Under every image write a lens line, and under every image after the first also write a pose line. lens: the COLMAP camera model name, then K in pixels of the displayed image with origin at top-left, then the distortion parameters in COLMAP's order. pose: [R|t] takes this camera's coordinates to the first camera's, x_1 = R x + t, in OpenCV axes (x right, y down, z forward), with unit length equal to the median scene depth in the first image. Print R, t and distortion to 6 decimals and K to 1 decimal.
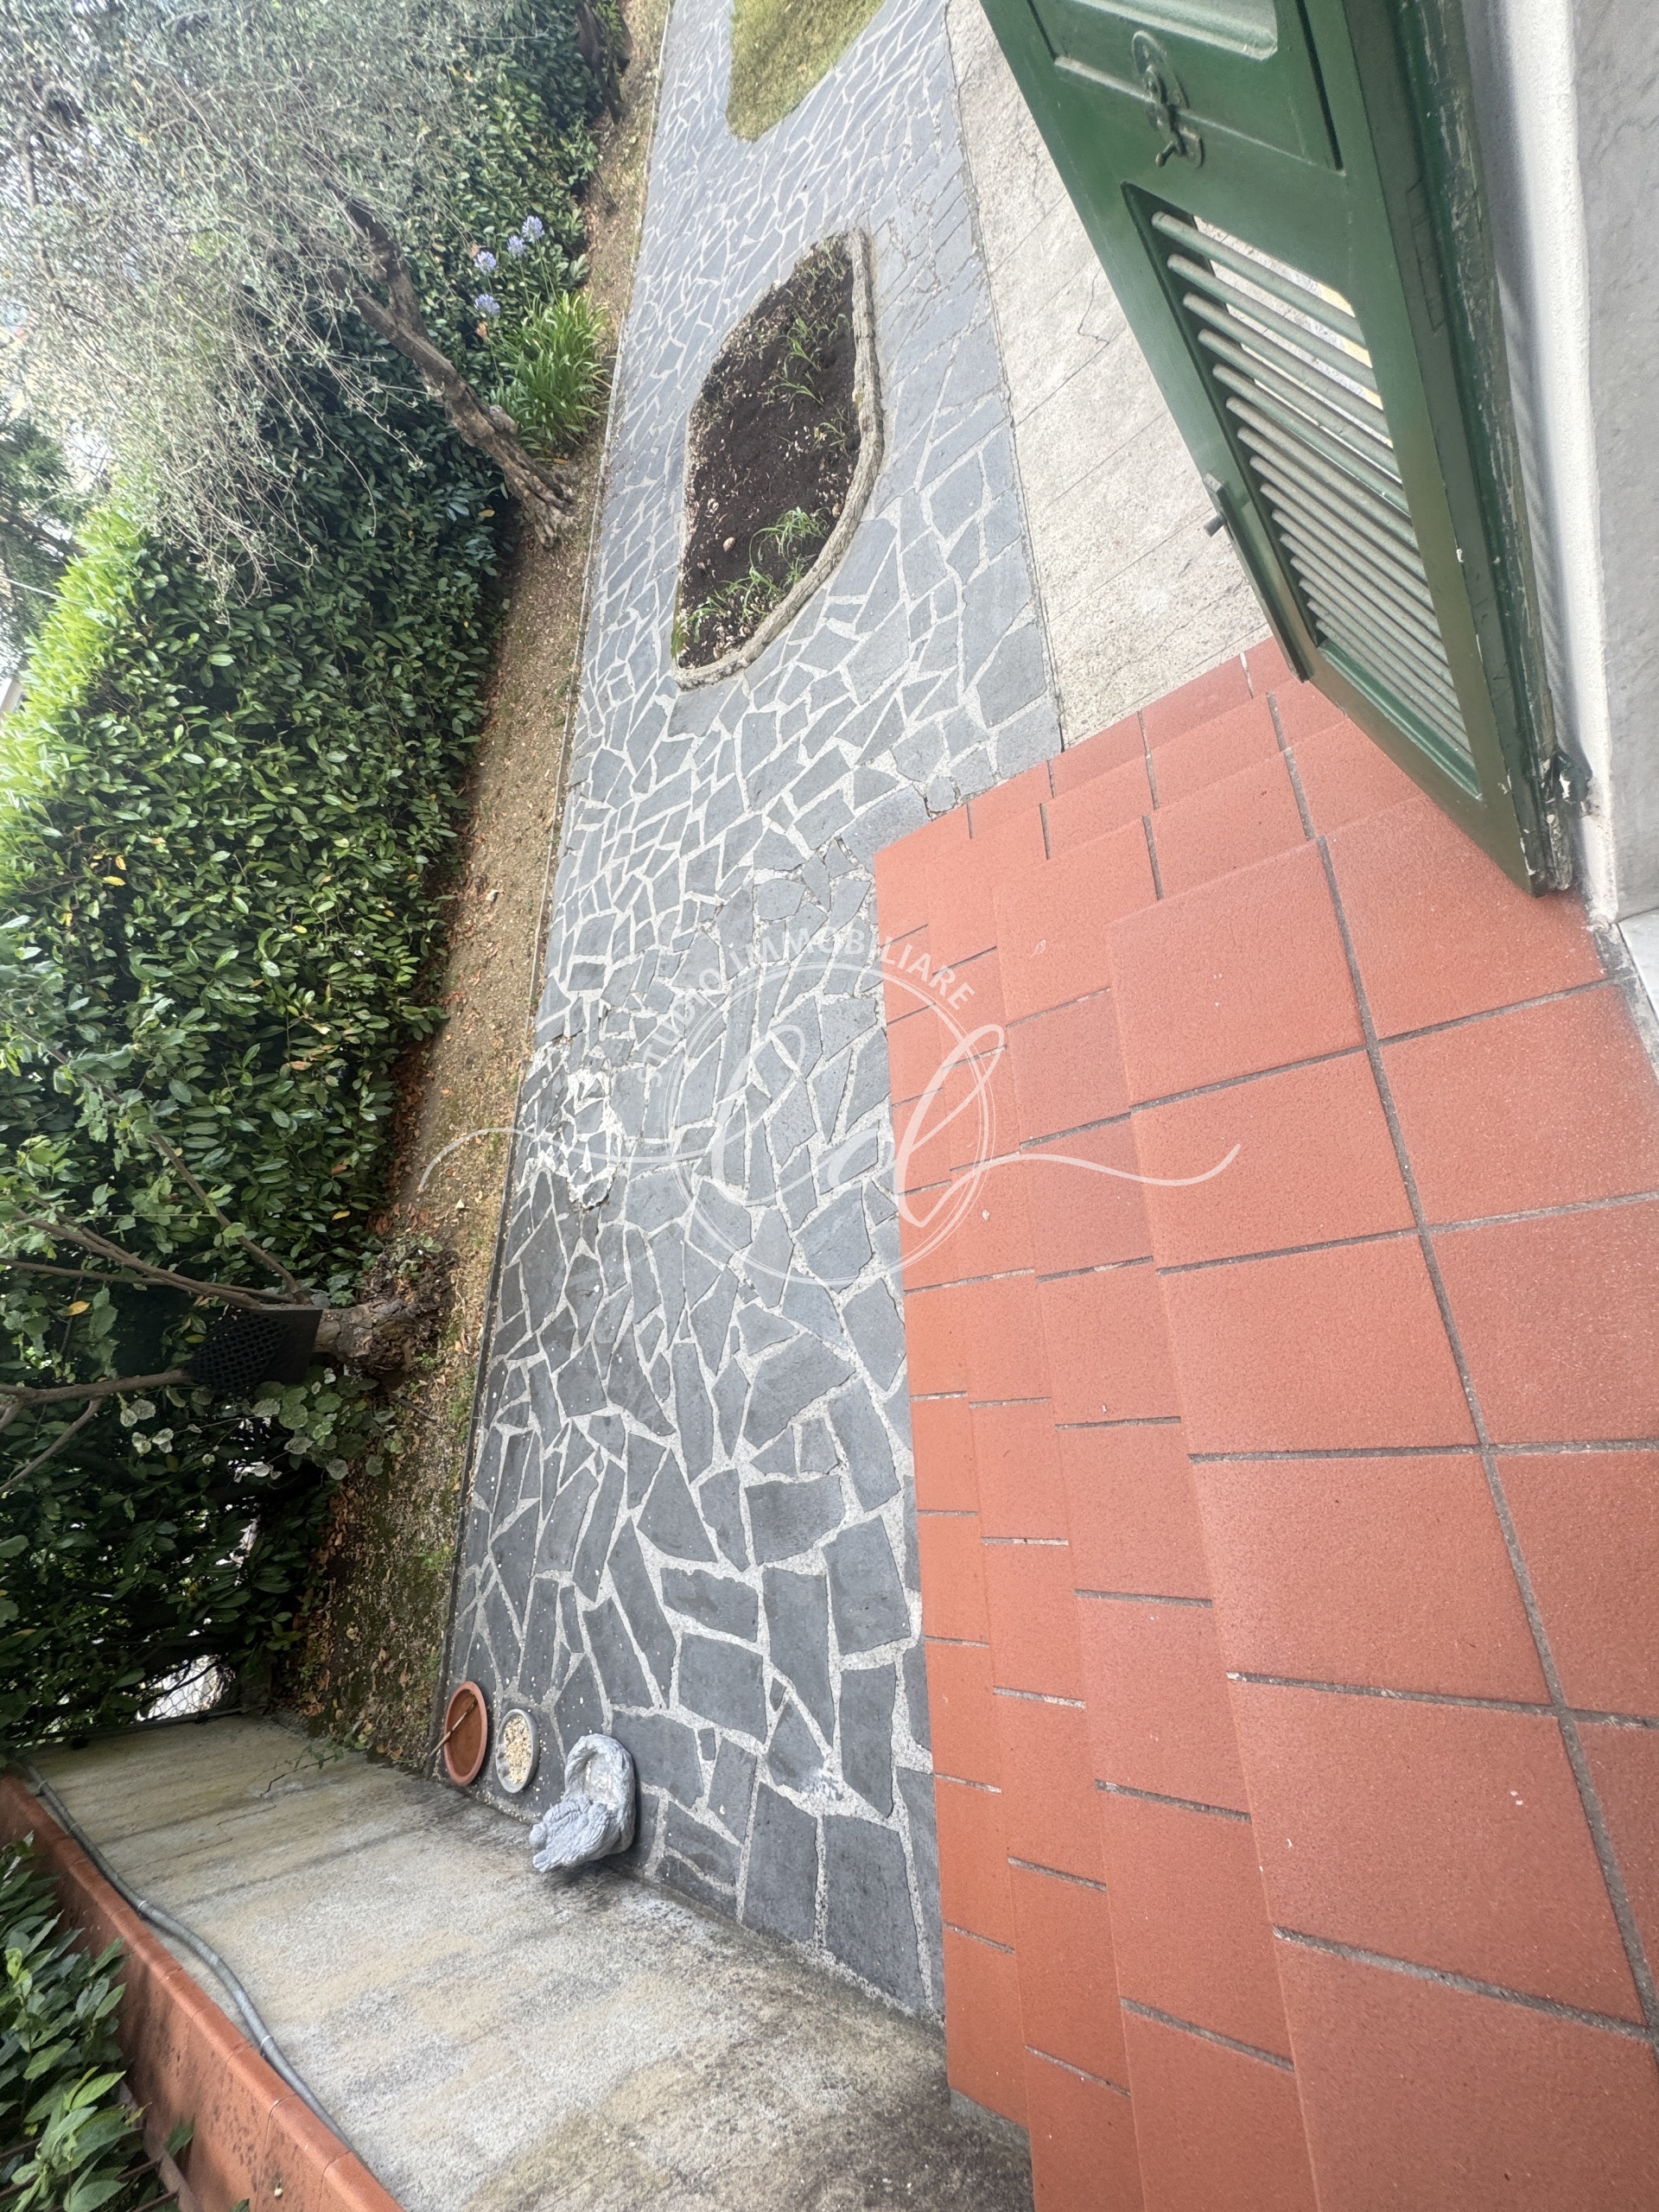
lens RADIAL K [[889.4, 0, 829.5], [0, 889.4, 1106.0], [0, 0, 1]] dist [-0.002412, 0.000438]
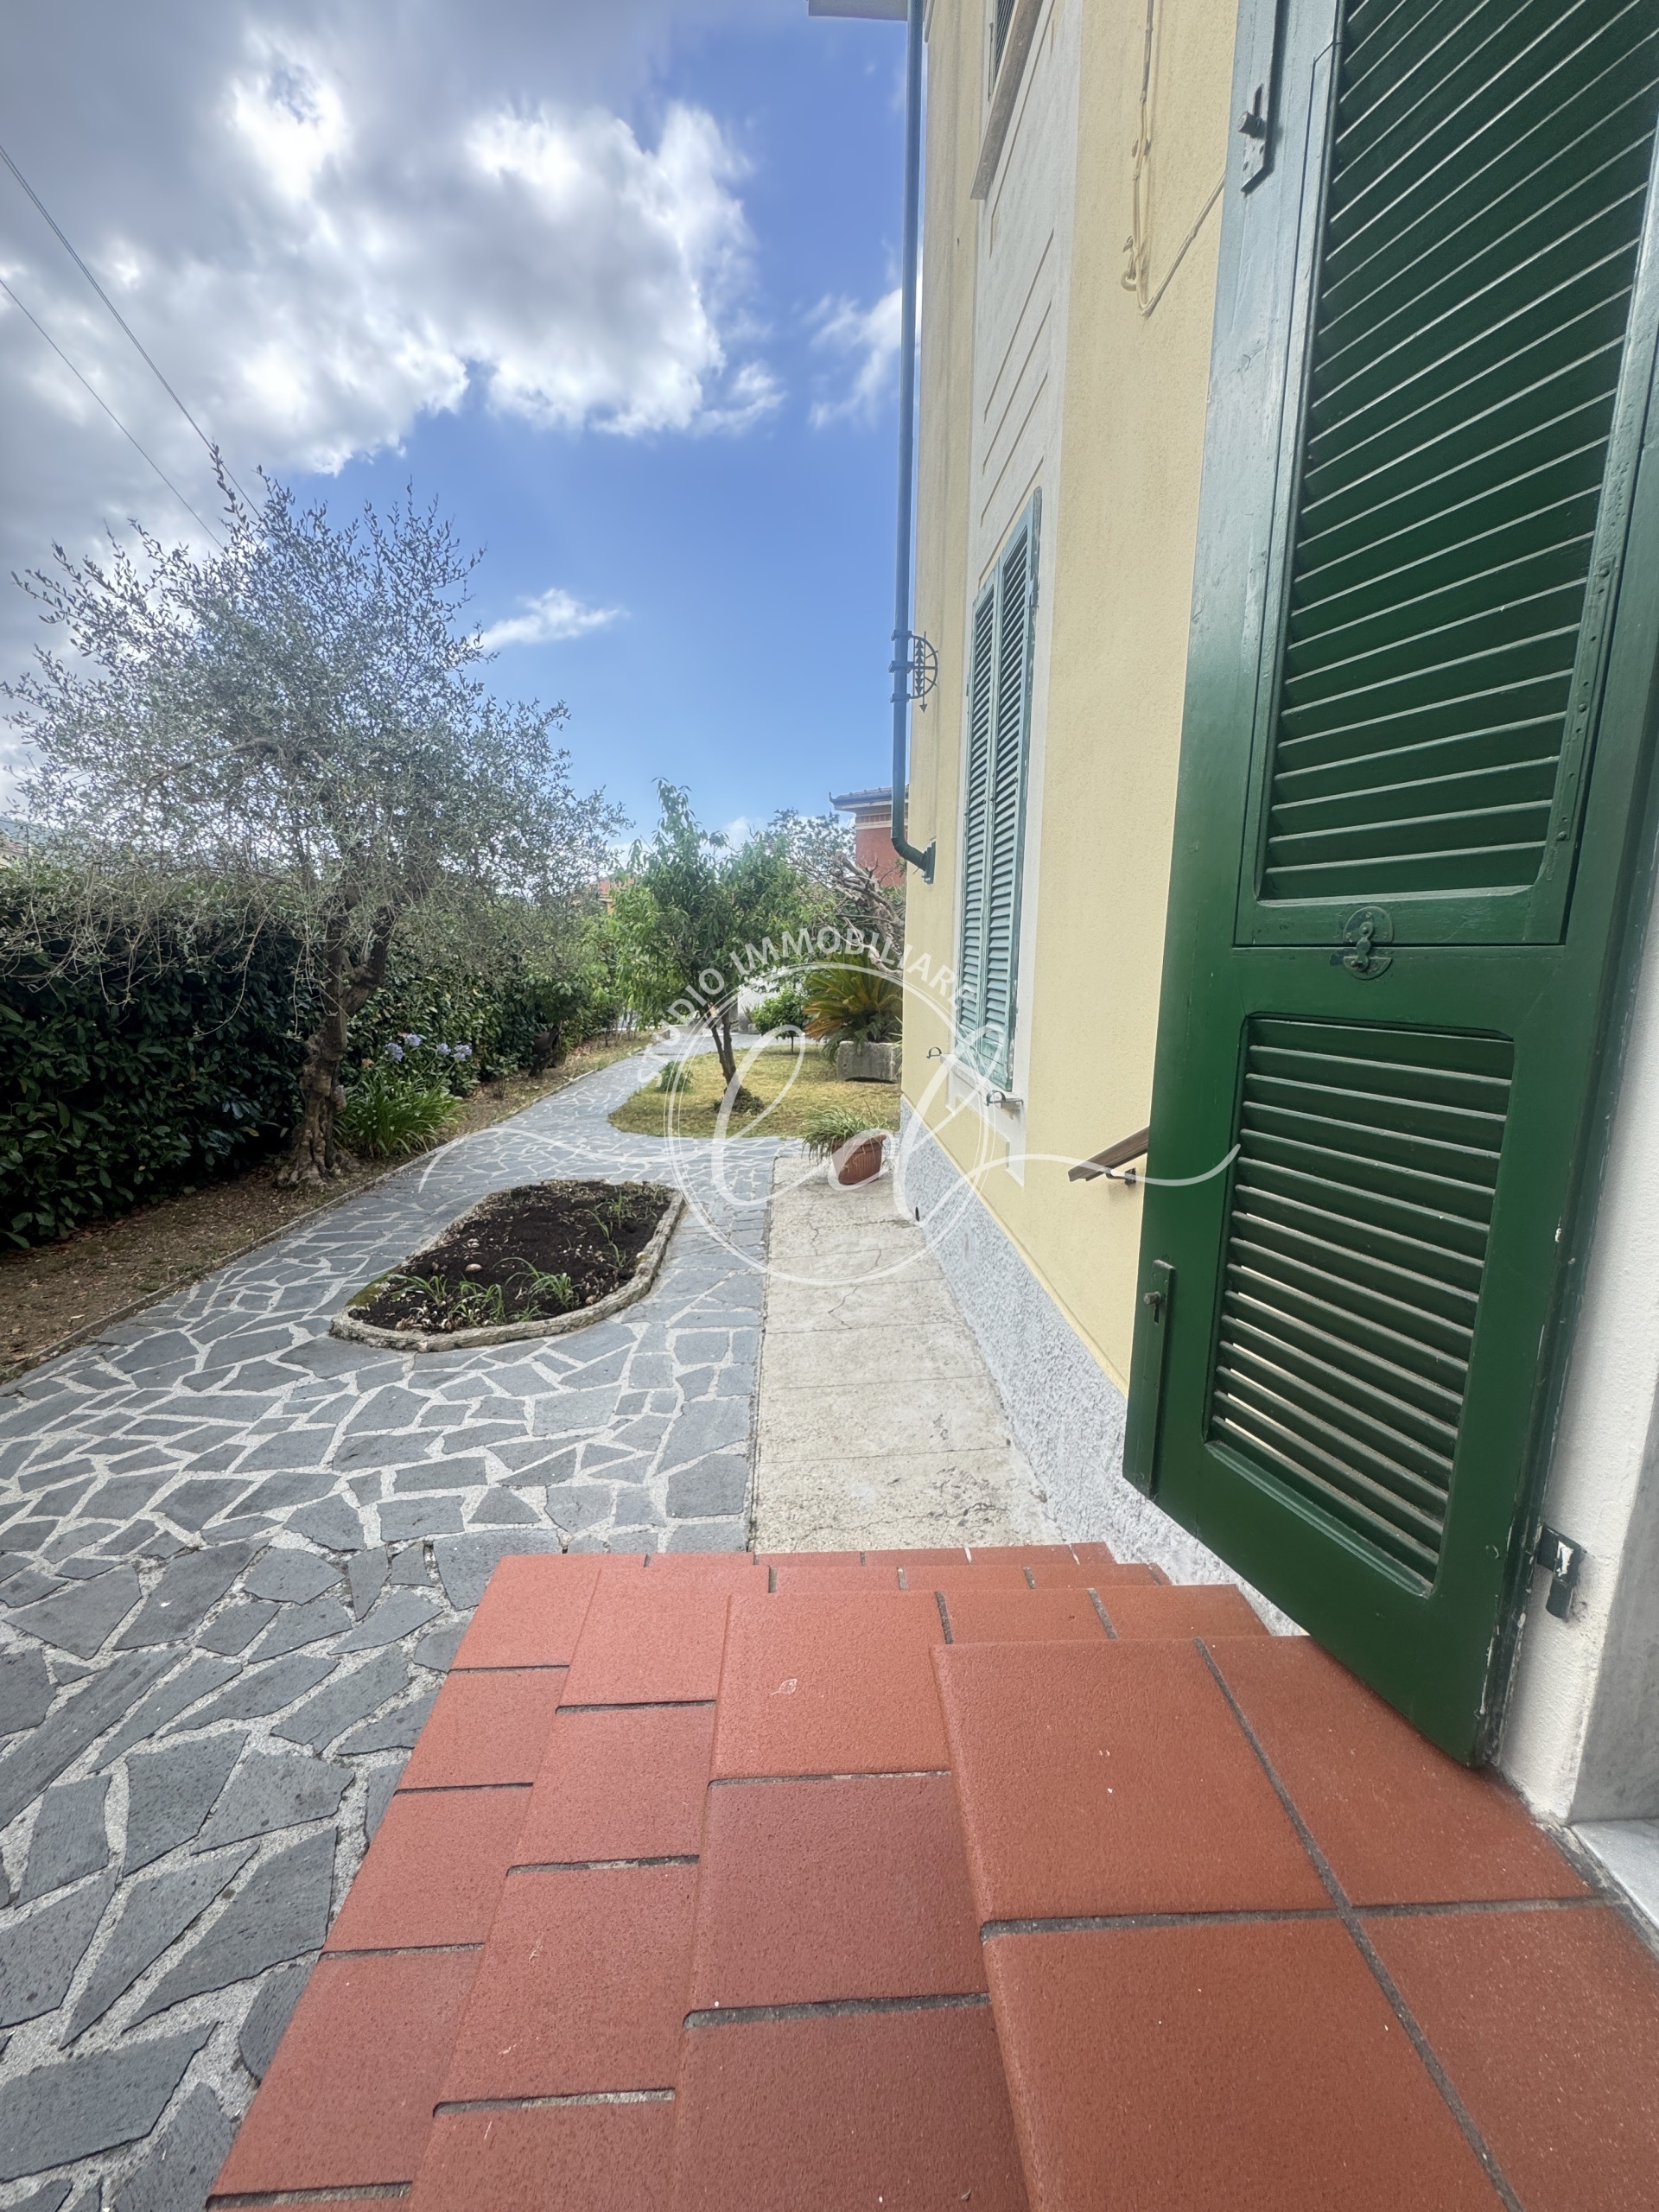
lens RADIAL K [[889.4, 0, 829.5], [0, 889.4, 1106.0], [0, 0, 1]] dist [-0.002412, 0.000438]
pose [[0.746676, 0.653514, 0.124075, -0.062126], [-0.222744, 0.421400, -0.879094, 0.115316], [-0.626786, 0.628762, 0.460216, 0.165016]]
